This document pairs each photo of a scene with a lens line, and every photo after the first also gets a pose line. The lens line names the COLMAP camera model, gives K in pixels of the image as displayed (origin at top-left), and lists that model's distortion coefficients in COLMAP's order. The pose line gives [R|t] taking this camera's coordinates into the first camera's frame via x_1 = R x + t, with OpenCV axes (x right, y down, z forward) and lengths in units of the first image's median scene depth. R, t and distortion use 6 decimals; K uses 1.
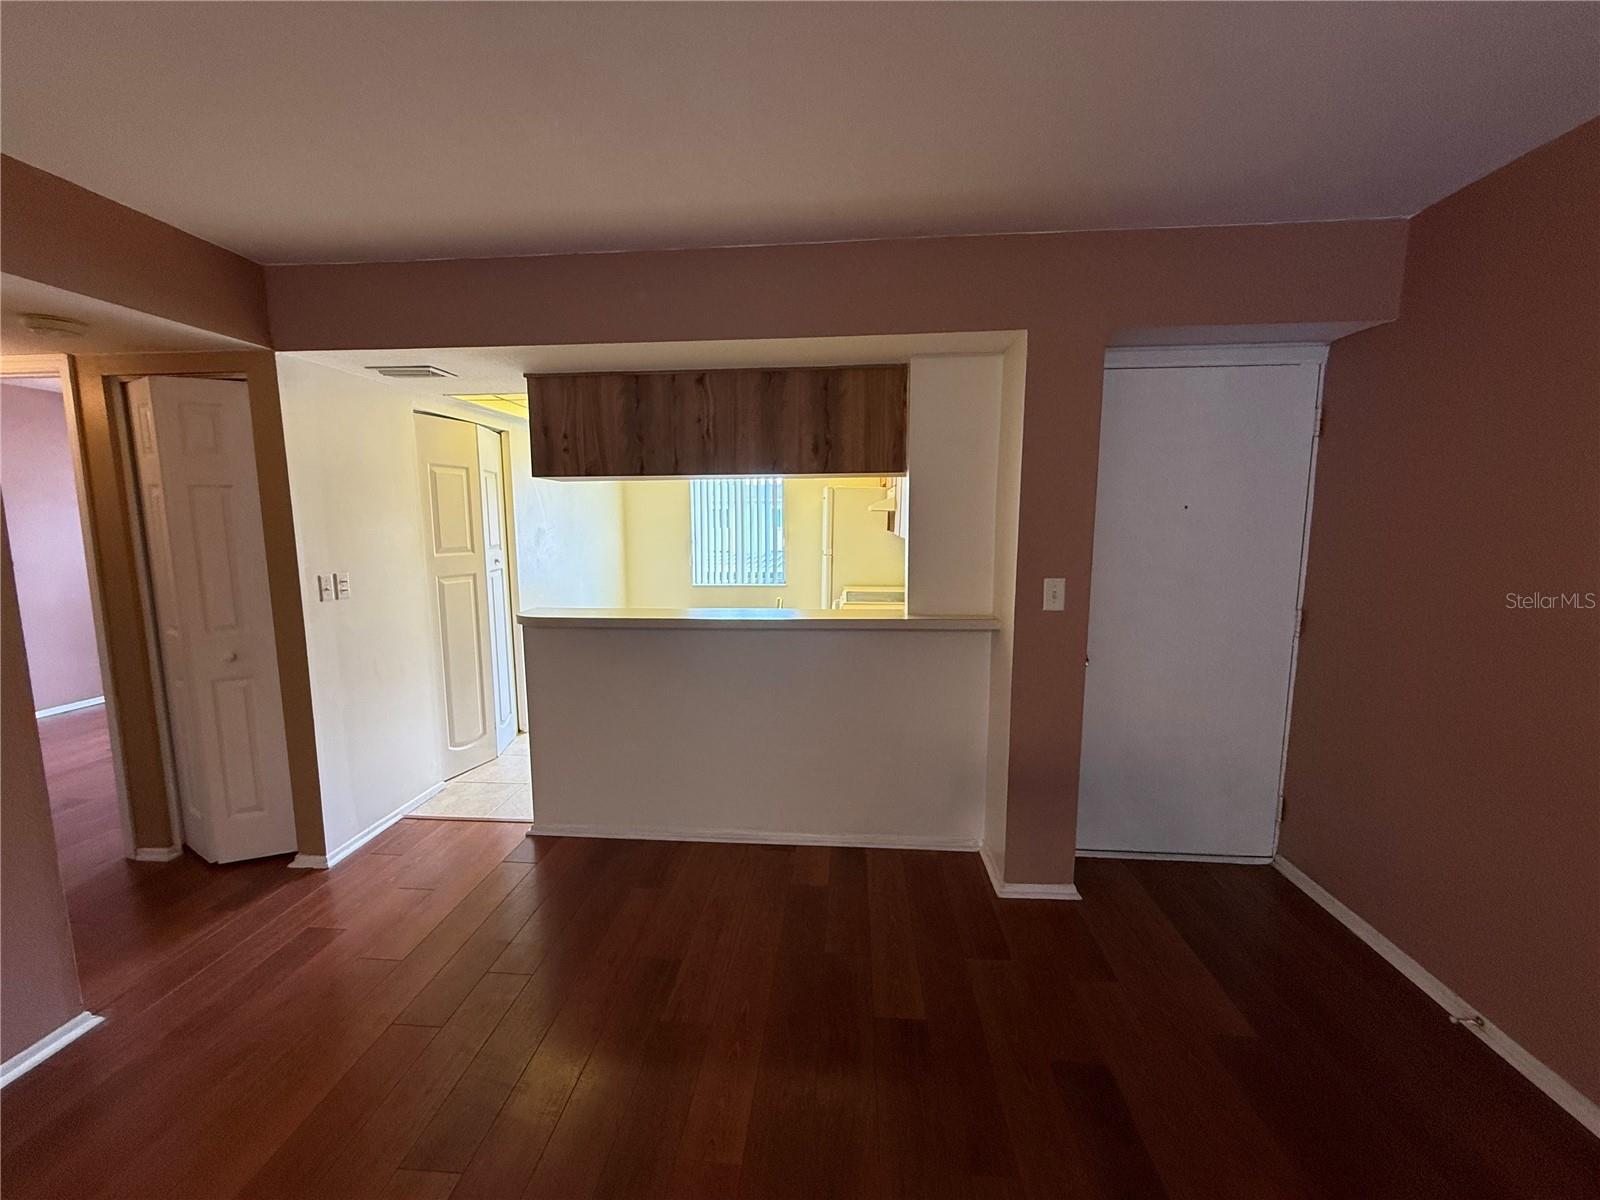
lens RADIAL K [[638.7, 0, 798.4], [0, 638.7, 597.1], [0, 0, 1]] dist [-0.001469, -0.000209]
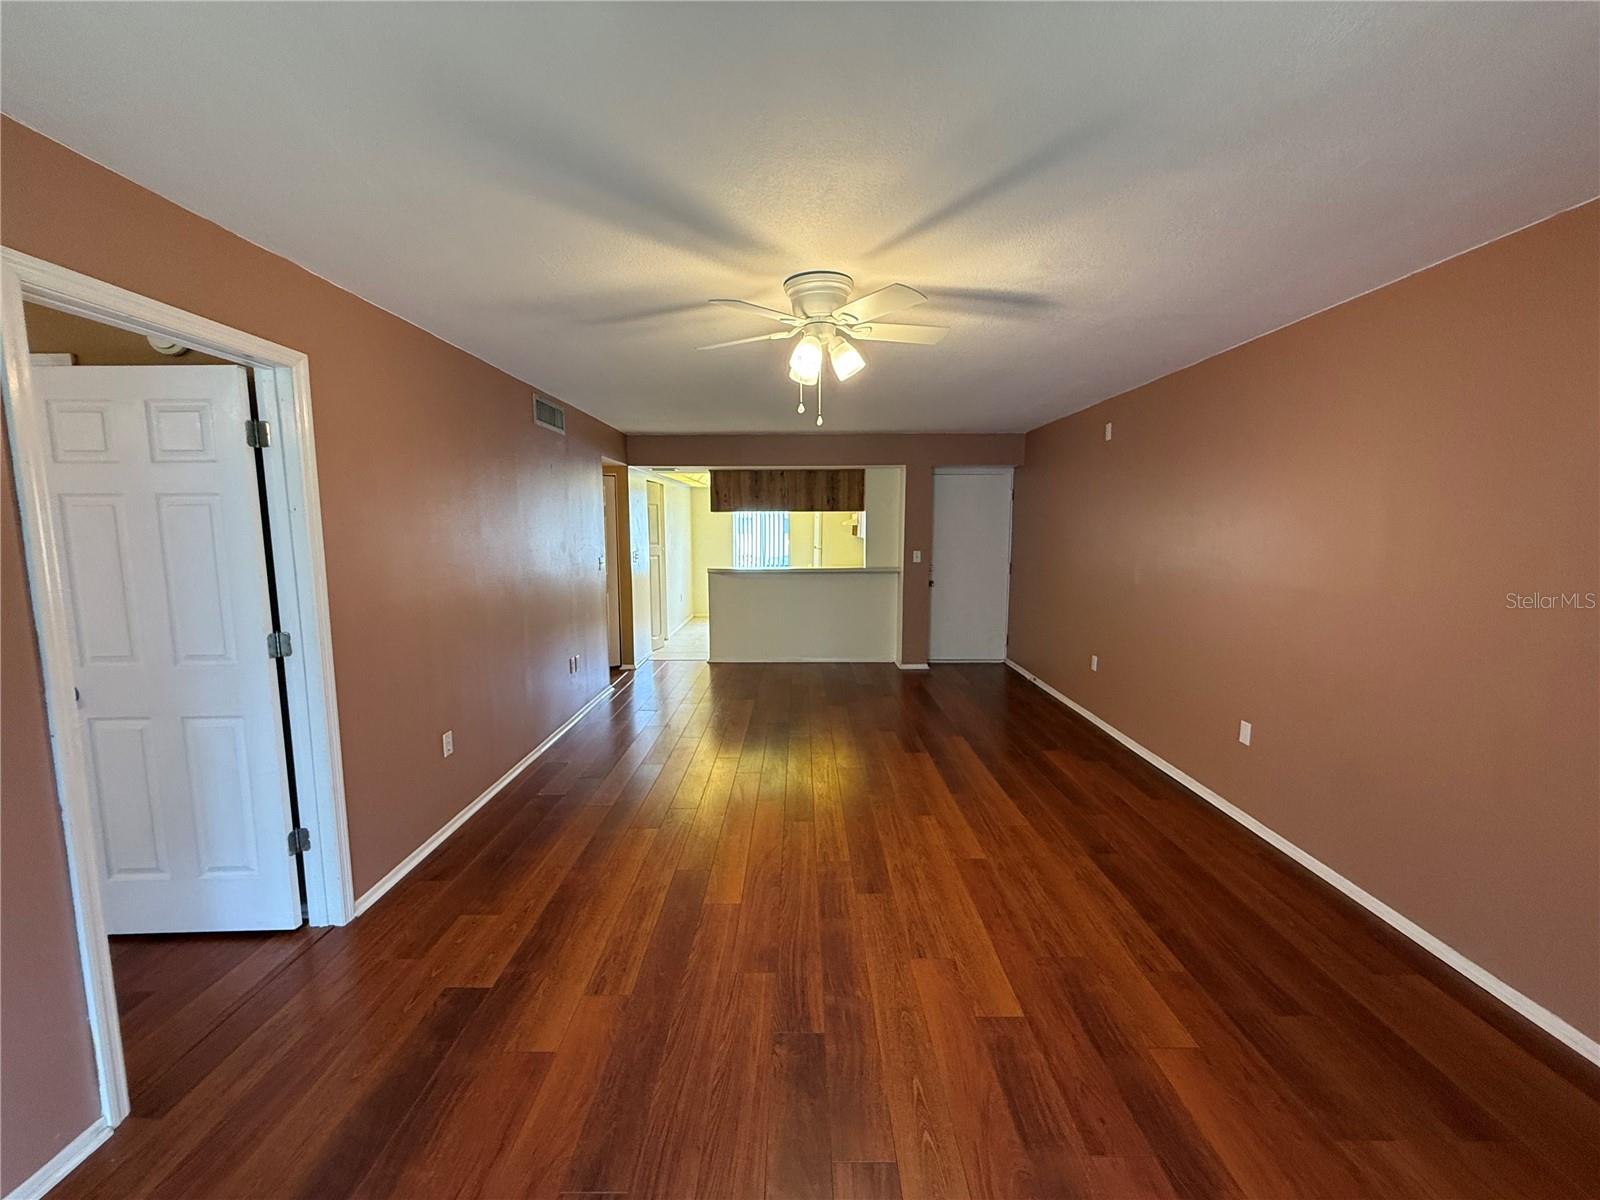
lens RADIAL K [[638.7, 0, 798.4], [0, 638.7, 597.1], [0, 0, 1]] dist [-0.001469, -0.000209]
pose [[0.997042, -0.006496, 0.076582, -0.289238], [0.007479, 0.999893, -0.012561, 0.177161], [-0.076493, 0.013097, 0.996984, -1.514833]]
